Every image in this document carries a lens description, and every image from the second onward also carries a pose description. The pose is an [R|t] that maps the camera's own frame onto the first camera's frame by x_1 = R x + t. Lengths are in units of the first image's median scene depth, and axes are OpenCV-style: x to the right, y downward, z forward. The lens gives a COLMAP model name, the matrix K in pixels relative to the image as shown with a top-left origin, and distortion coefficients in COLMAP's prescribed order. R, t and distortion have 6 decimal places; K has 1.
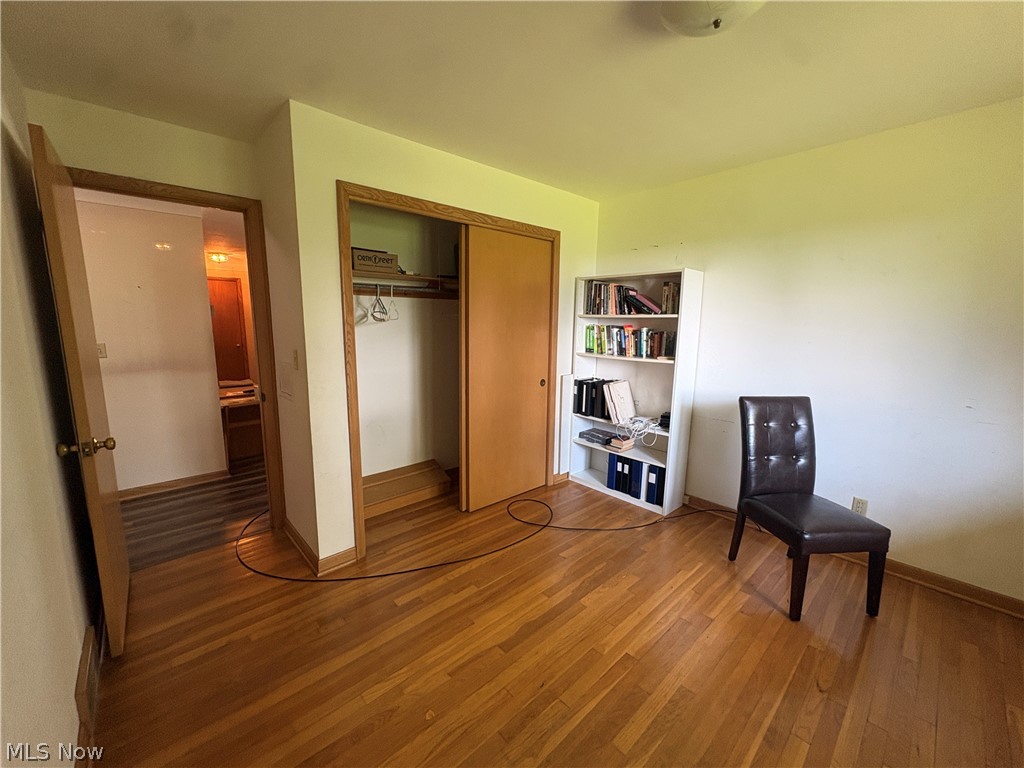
lens RADIAL K [[406.5, 0, 512.0], [0, 406.5, 384.0], [0, 0, 1]] dist [-0.000995, 0.000439]
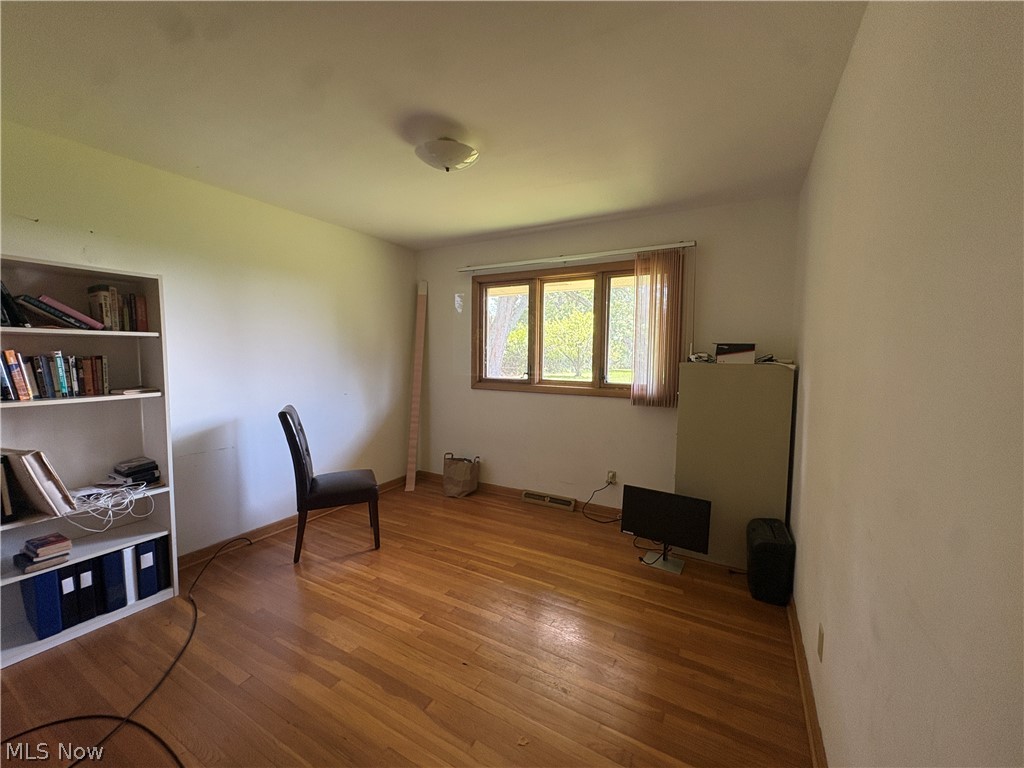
lens RADIAL K [[406.5, 0, 512.0], [0, 406.5, 384.0], [0, 0, 1]] dist [-0.000995, 0.000439]
pose [[-0.316182, -0.078125, 0.945476, -0.504785], [0.132872, 0.983134, 0.125671, -0.076173], [-0.939348, 0.165362, -0.300468, 0.563642]]
